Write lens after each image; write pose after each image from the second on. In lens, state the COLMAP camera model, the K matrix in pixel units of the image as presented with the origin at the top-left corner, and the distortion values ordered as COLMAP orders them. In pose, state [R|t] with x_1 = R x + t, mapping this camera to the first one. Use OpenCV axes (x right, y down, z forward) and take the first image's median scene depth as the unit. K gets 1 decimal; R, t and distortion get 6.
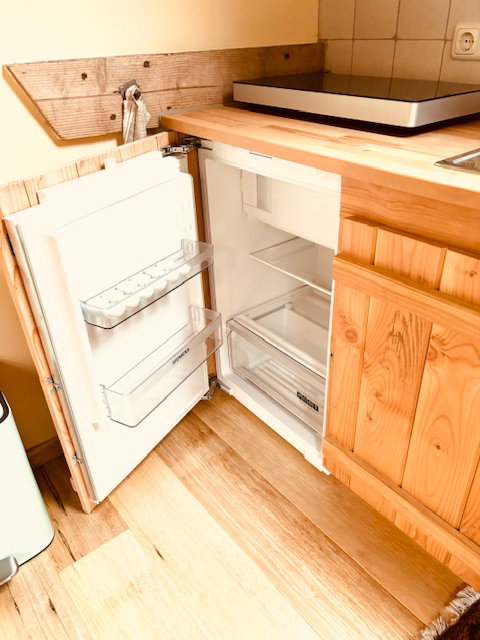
lens RADIAL K [[482.8, 0, 240.0], [0, 482.8, 320.0], [0, 0, 1]] dist [0.041944, -0.002850]
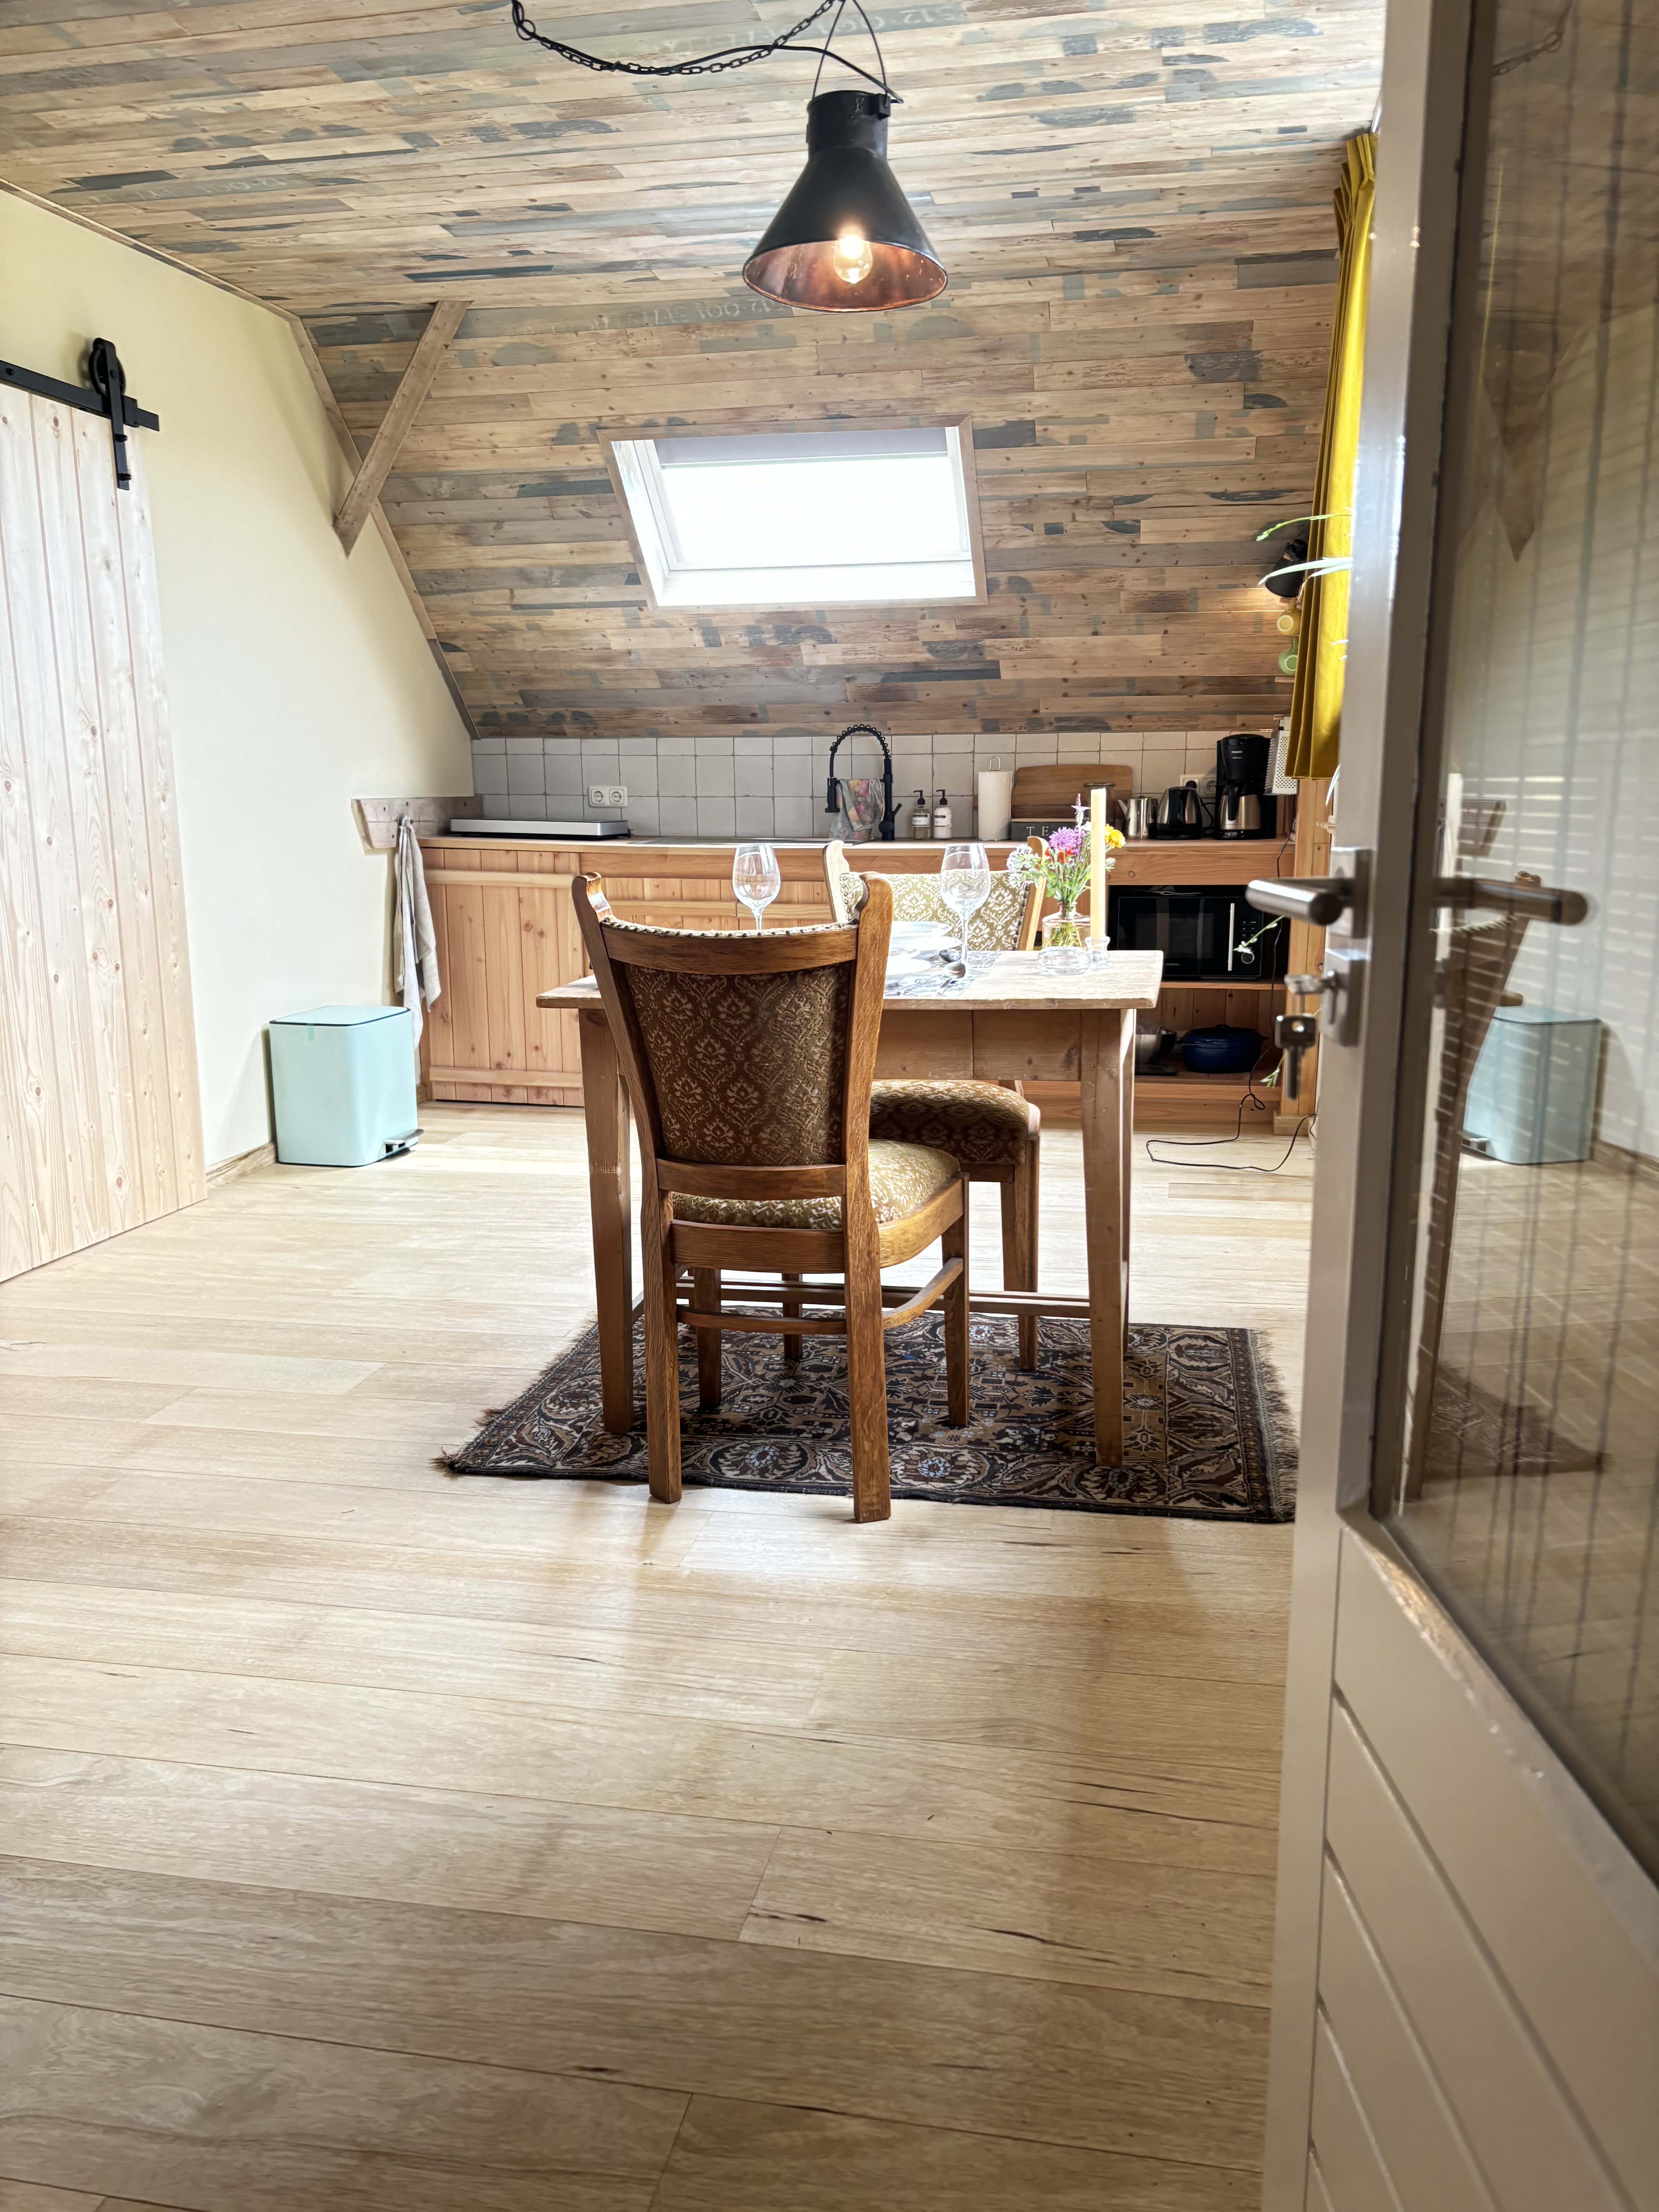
lens RADIAL K [[1668.5, 0, 829.5], [0, 1668.5, 1106.0], [0, 0, 1]] dist [0.041944, -0.002850]
pose [[0.774585, -0.093664, 0.625496, -2.356296], [0.305343, 0.921466, -0.240139, 1.814296], [-0.553881, 0.376998, 0.742353, -2.936166]]
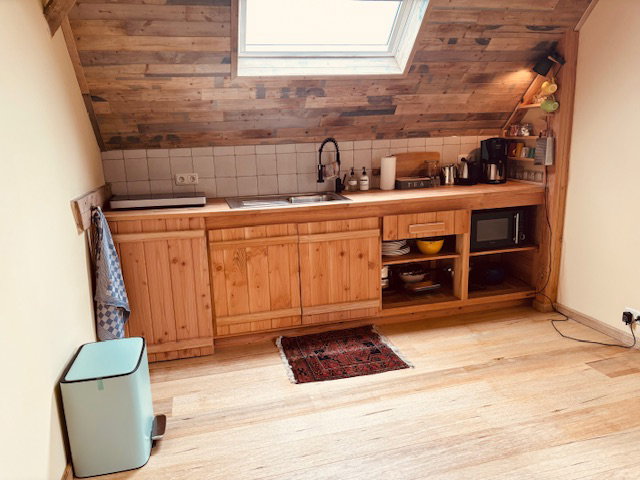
lens RADIAL K [[490.8, 0, 320.0], [0, 490.8, 240.0], [0, 0, 1]] dist [0.010407, 0.009063]
pose [[0.416925, -0.177531, 0.891435, -1.817900], [0.483126, 0.874011, -0.051897, 0.280998], [-0.769911, 0.452313, 0.450167, -0.749804]]
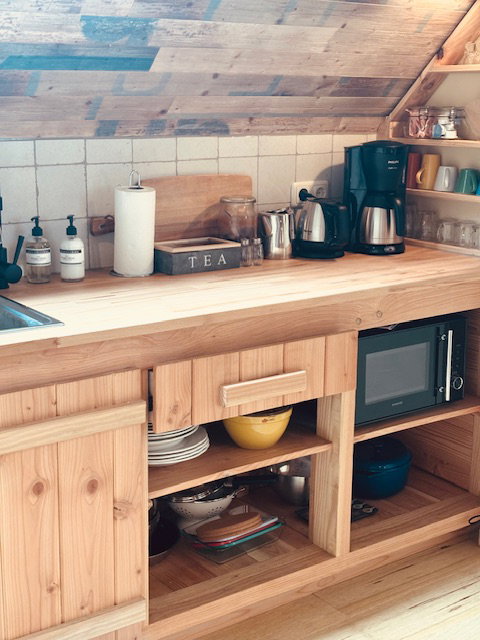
lens RADIAL K [[960.2, 0, 240.0], [0, 960.2, 320.0], [0, 0, 1]] dist [0.397348, -1.839225]
pose [[0.069931, -0.194405, 0.978425, -1.058003], [0.501577, 0.854677, 0.133968, -0.039268], [-0.862282, 0.481387, 0.157277, -0.351514]]
